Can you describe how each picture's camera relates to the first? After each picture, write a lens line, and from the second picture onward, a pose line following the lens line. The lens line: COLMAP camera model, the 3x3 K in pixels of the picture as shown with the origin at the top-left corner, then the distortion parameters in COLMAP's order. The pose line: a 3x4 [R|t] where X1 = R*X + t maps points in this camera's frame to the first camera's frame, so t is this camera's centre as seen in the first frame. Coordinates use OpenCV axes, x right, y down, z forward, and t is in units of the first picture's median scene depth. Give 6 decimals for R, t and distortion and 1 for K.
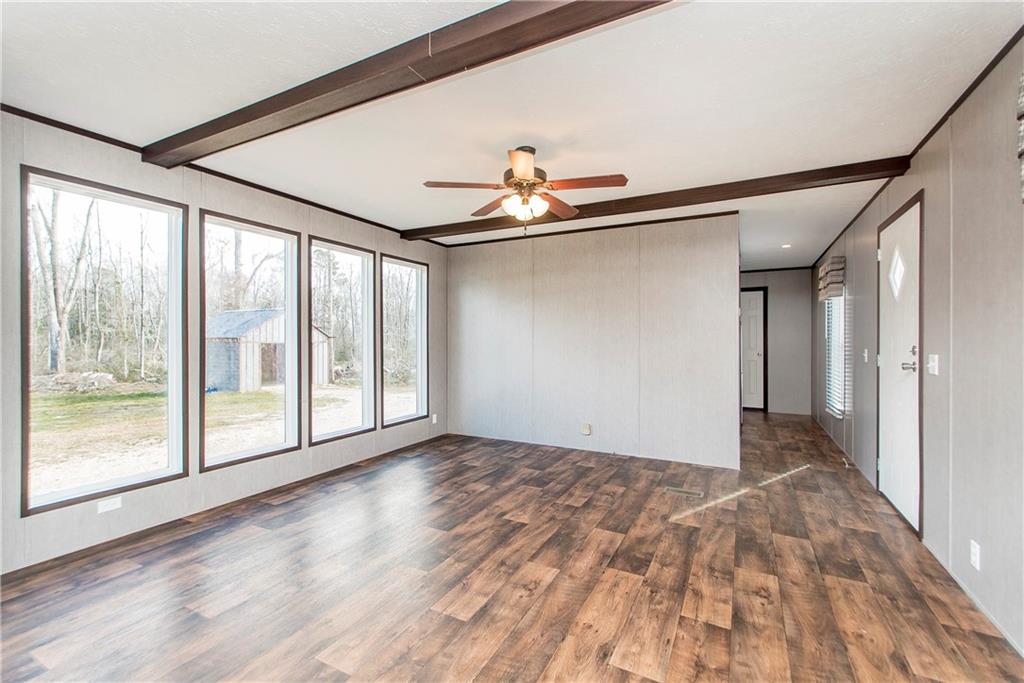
lens RADIAL K [[452.6, 0, 495.0], [0, 452.6, 340.6], [0, 0, 1]] dist [0.014344, -0.000234]
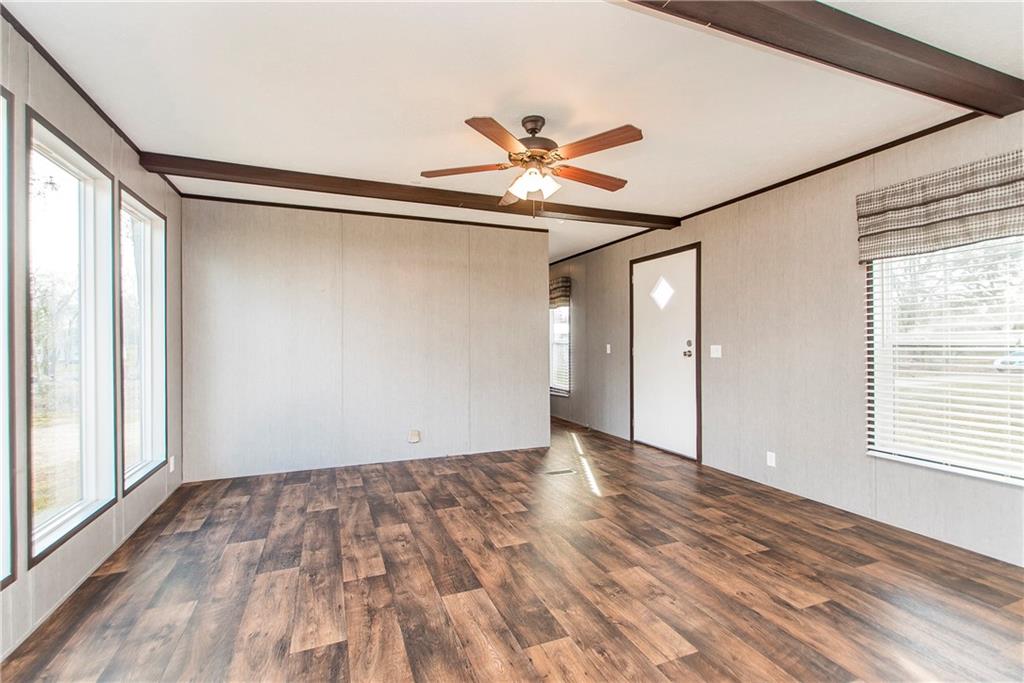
lens RADIAL K [[452.6, 0, 495.0], [0, 452.6, 340.6], [0, 0, 1]] dist [0.014344, -0.000234]
pose [[0.638013, -0.002221, 0.770022, -0.533762], [0.005845, 0.999981, -0.001958, 0.008088], [-0.770003, 0.005750, 0.638014, 0.393539]]
